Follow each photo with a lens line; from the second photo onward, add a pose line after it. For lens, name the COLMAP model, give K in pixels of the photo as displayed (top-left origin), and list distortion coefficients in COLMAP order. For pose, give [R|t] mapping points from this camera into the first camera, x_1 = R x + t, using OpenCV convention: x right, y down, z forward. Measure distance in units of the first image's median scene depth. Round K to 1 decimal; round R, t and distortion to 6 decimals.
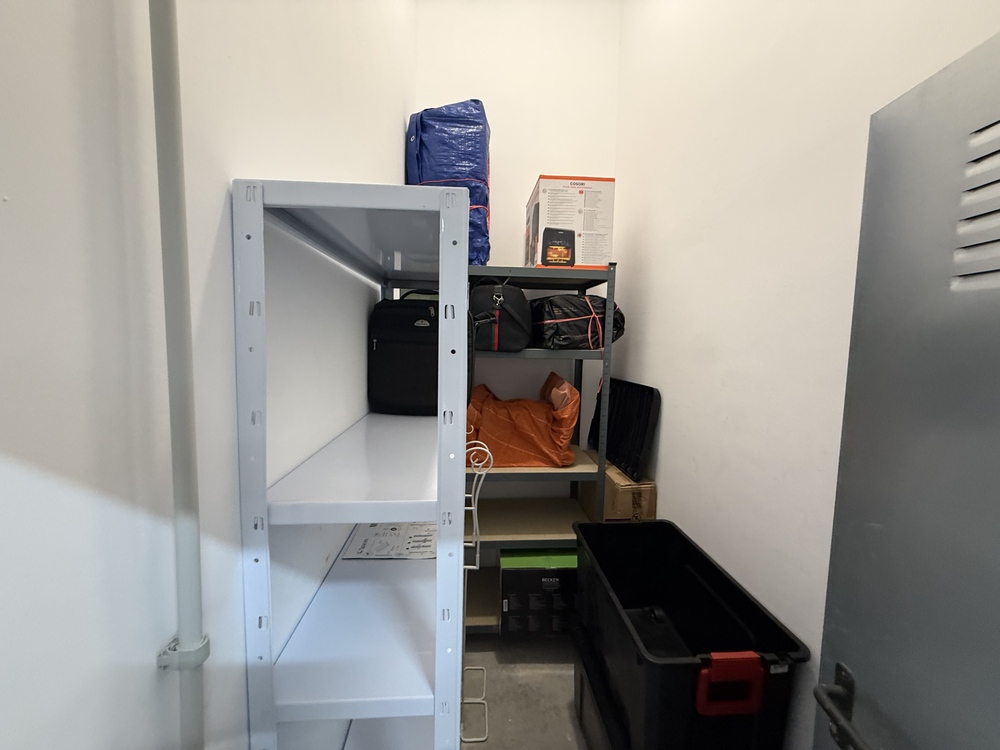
lens RADIAL K [[397.1, 0, 497.7], [0, 397.1, 373.2], [0, 0, 1]] dist [-0.002286, 0.000232]
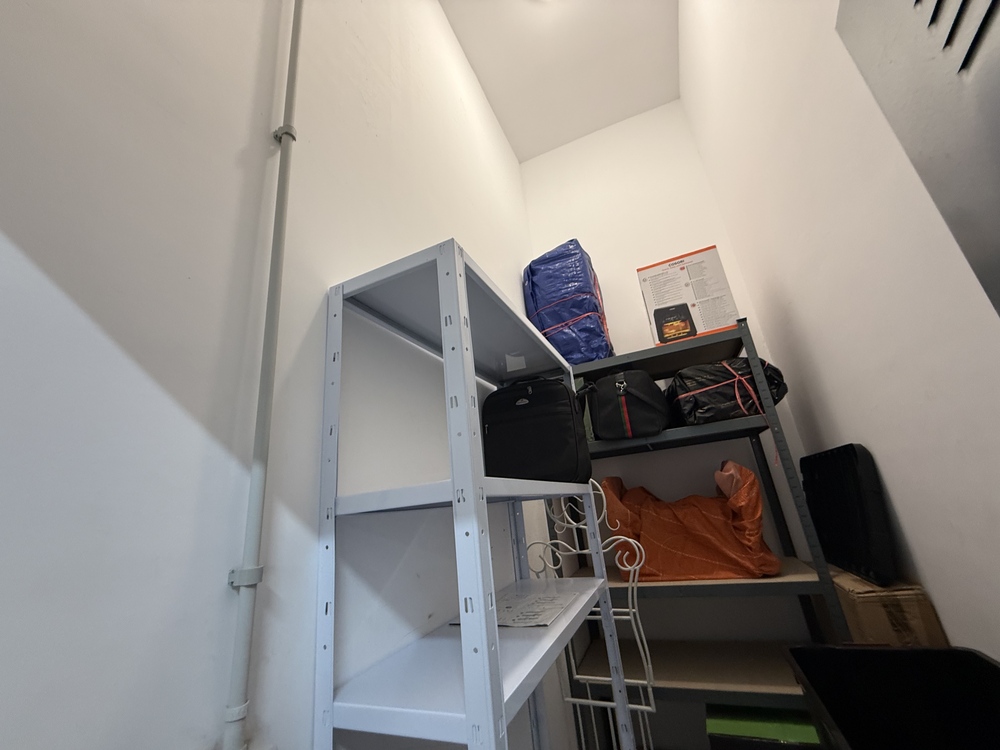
lens RADIAL K [[397.1, 0, 498.9], [0, 397.1, 374.3], [0, 0, 1]] dist [-0.002286, 0.000232]
pose [[0.874396, -0.259267, -0.410137, 0.144402], [0.085949, 0.914667, -0.394964, 0.150253], [0.477540, 0.310104, 0.822065, 0.024876]]
